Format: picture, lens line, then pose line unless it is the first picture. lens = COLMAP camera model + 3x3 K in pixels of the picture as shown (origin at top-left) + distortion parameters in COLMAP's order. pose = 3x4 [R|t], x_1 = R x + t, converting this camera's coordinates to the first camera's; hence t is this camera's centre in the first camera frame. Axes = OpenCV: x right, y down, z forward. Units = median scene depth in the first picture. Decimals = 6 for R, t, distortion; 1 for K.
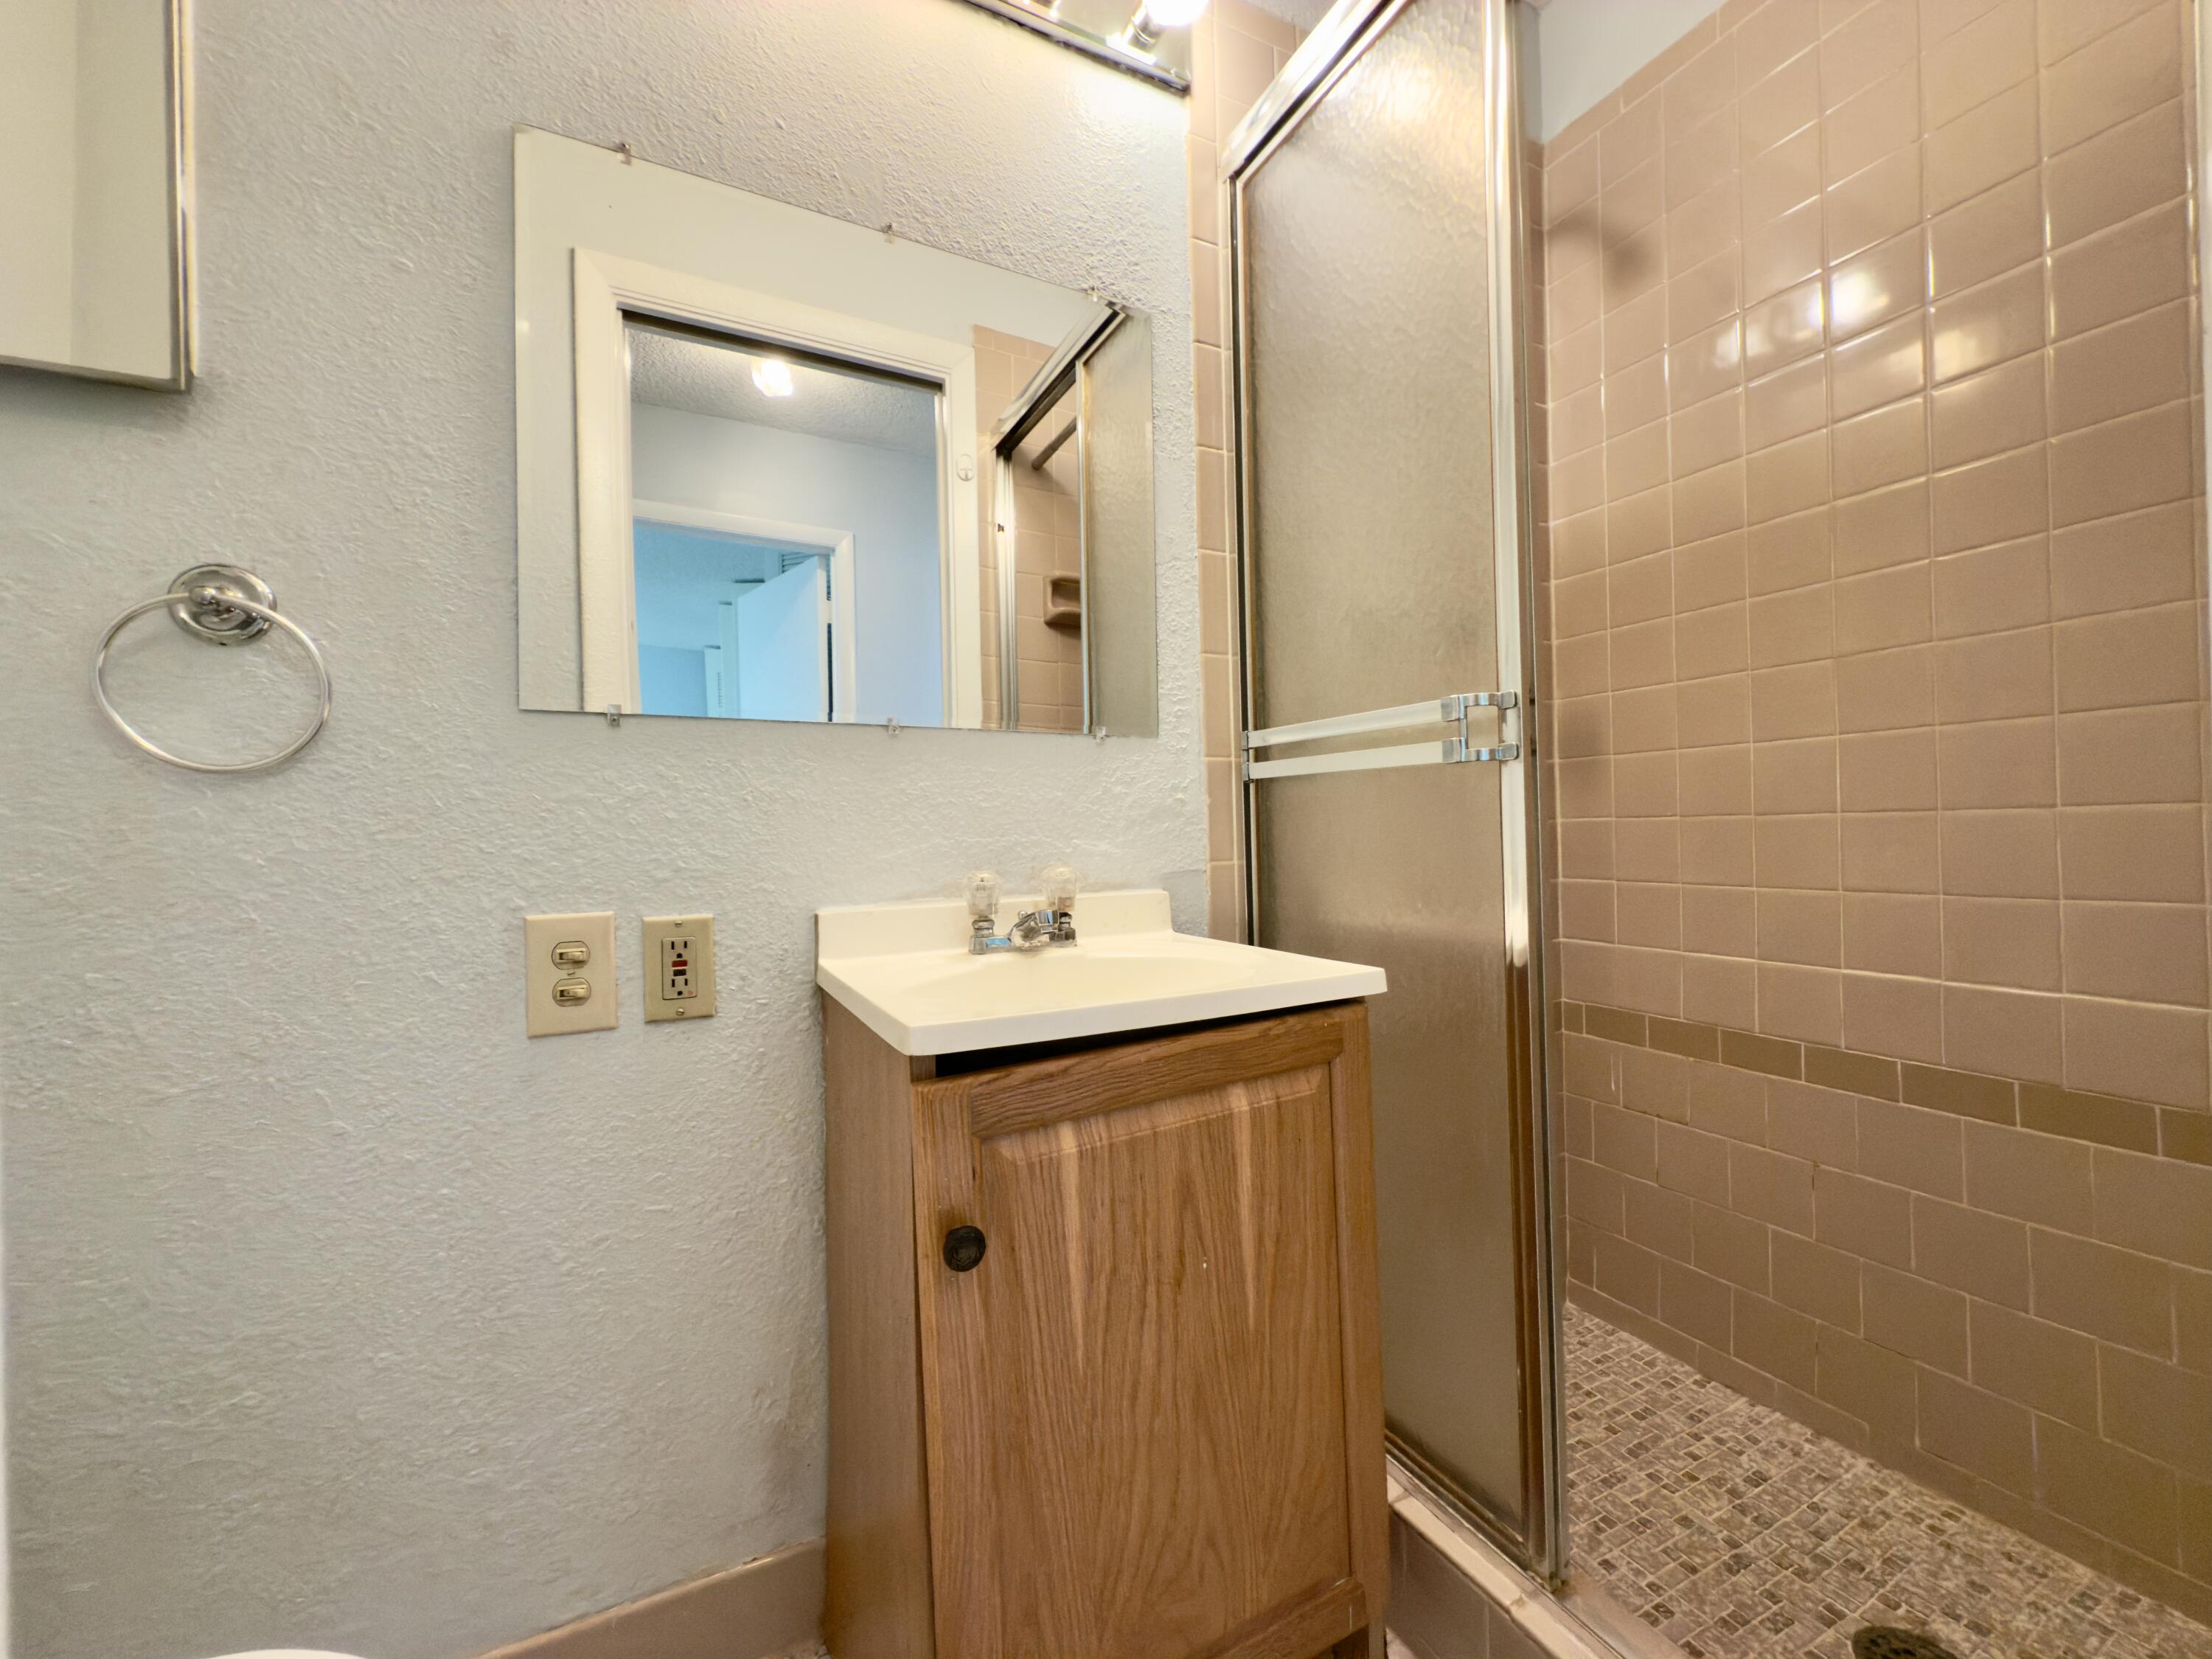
lens RADIAL K [[886.2, 0, 1097.0], [0, 886.2, 837.9], [0, 0, 1]] dist [-0.000191, 0.000019]
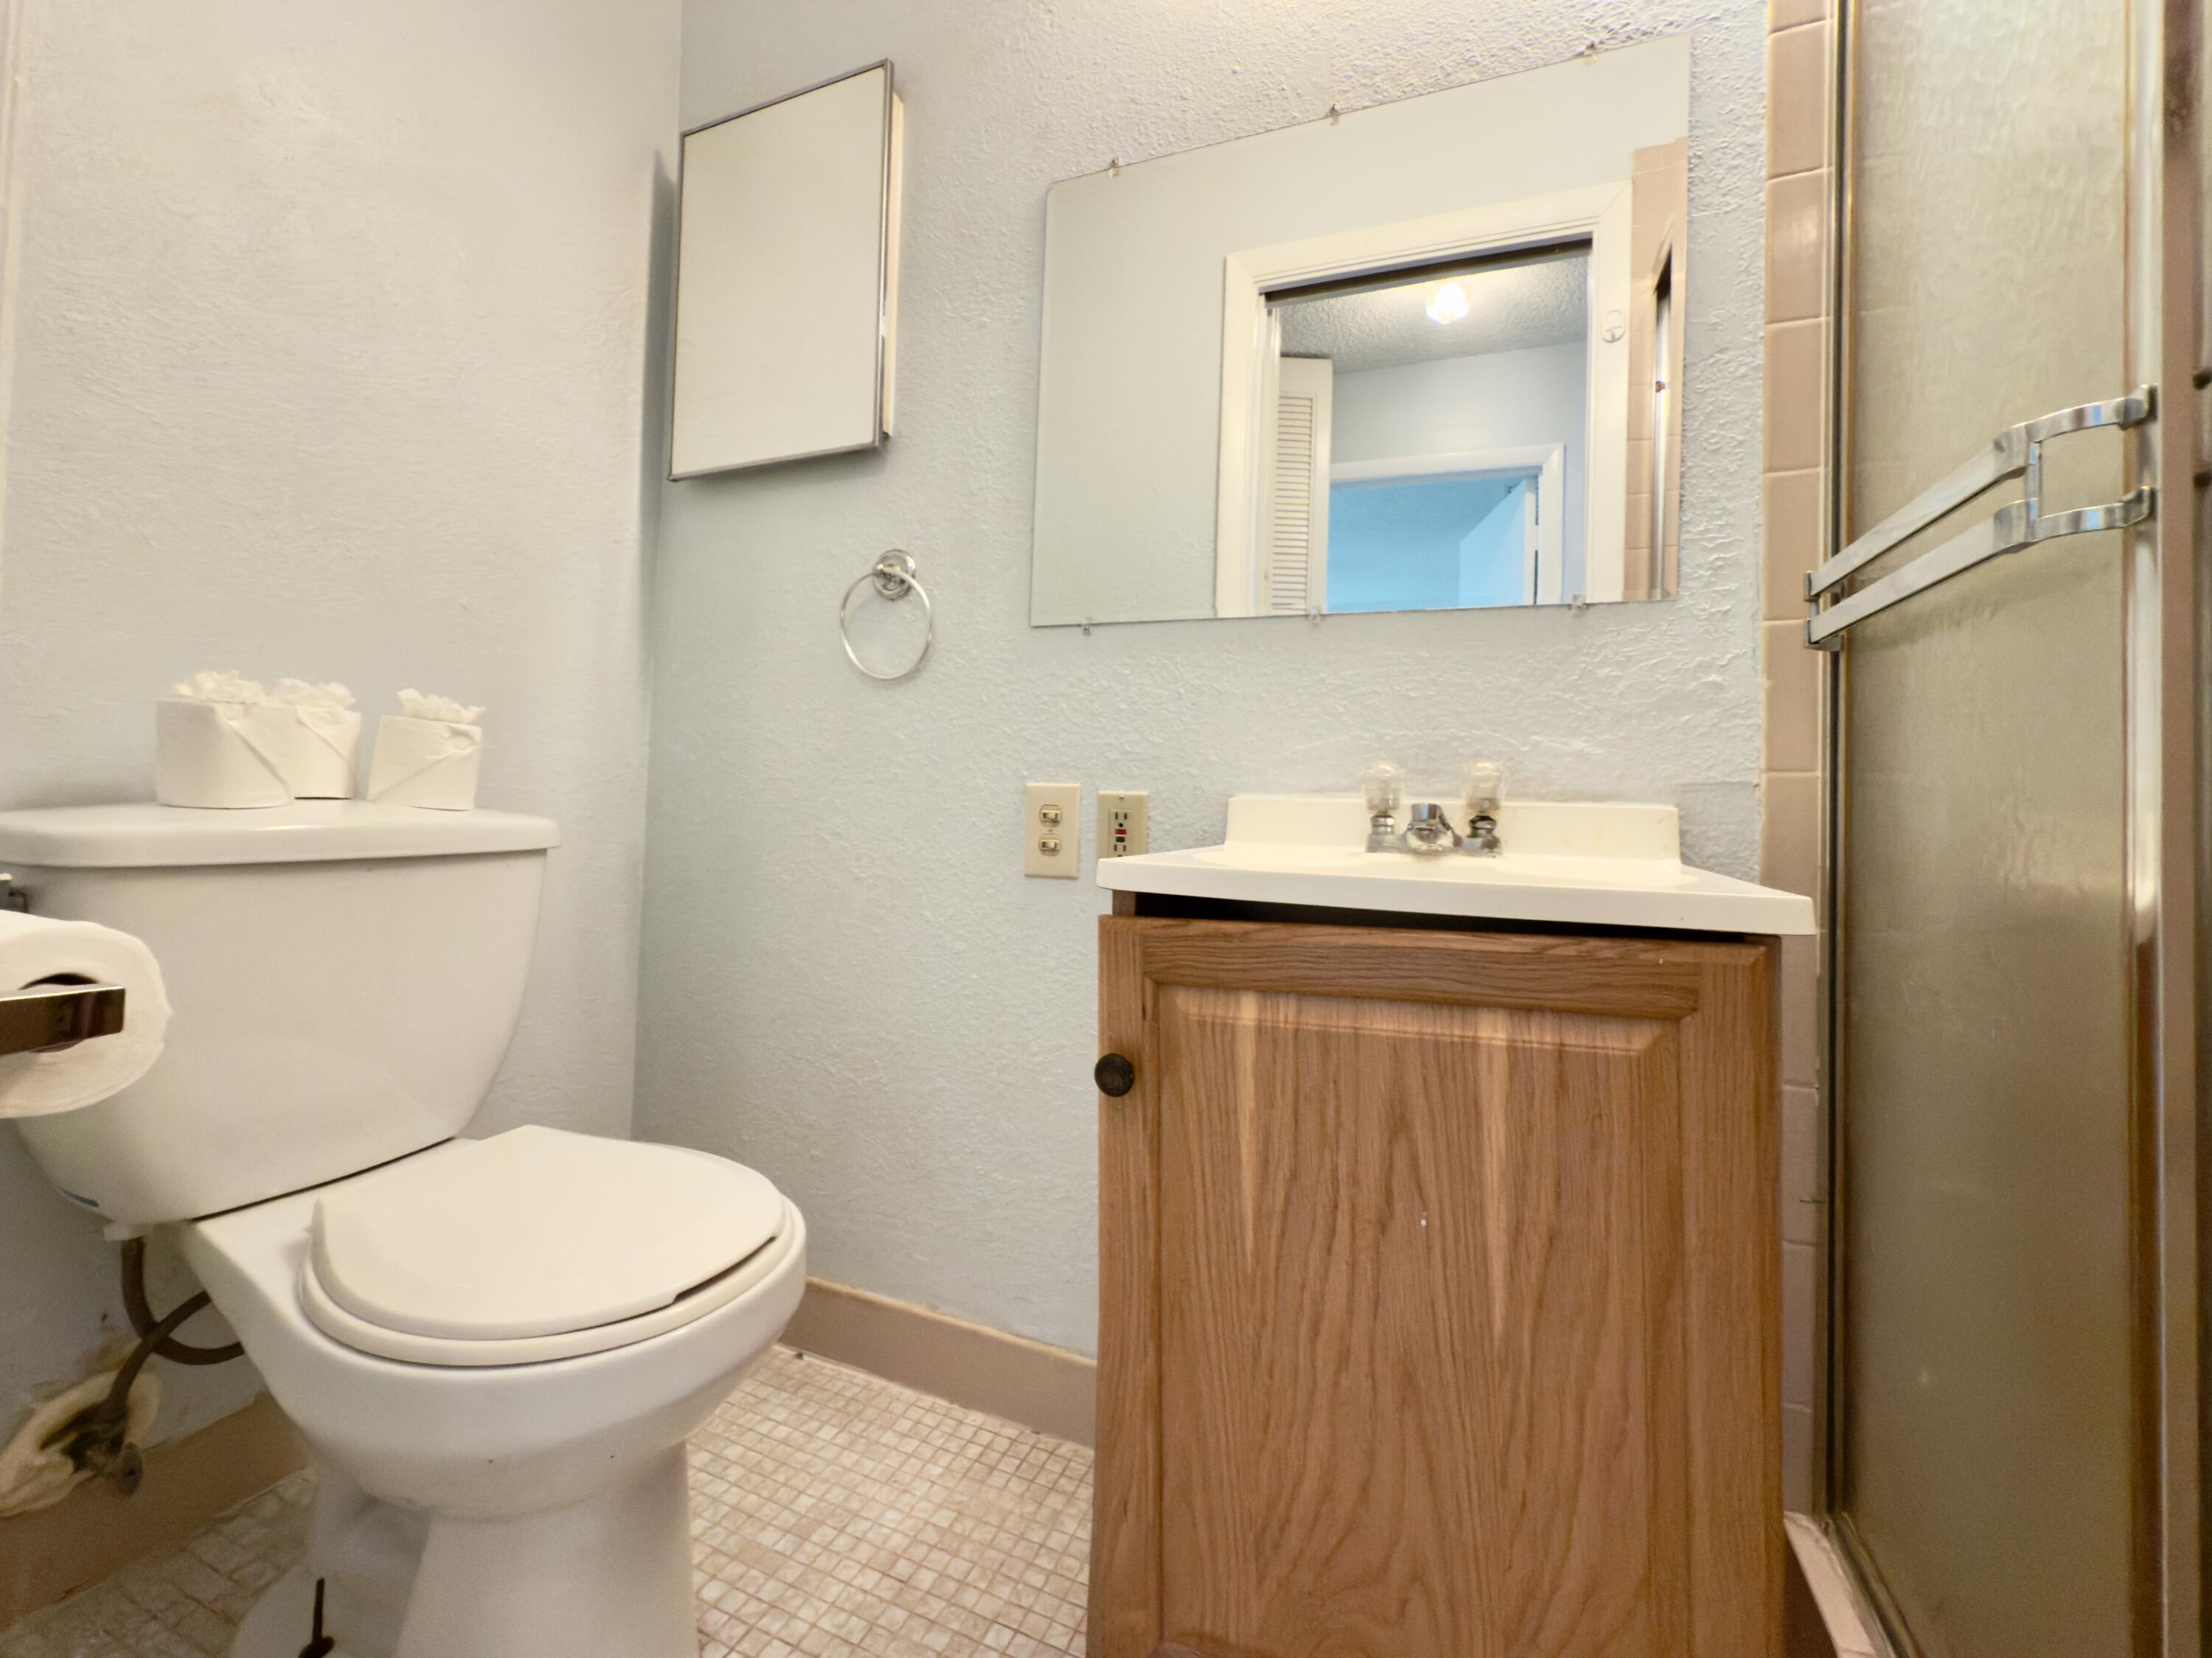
lens RADIAL K [[886.1, 0, 1042.9], [0, 886.1, 775.2], [0, 0, 1]] dist [-0.000191, 0.000019]
pose [[0.651322, 0.032968, -0.758085, 0.366802], [-0.049160, 0.998790, 0.001198, 0.073330], [0.757208, 0.036487, 0.652154, 0.156624]]
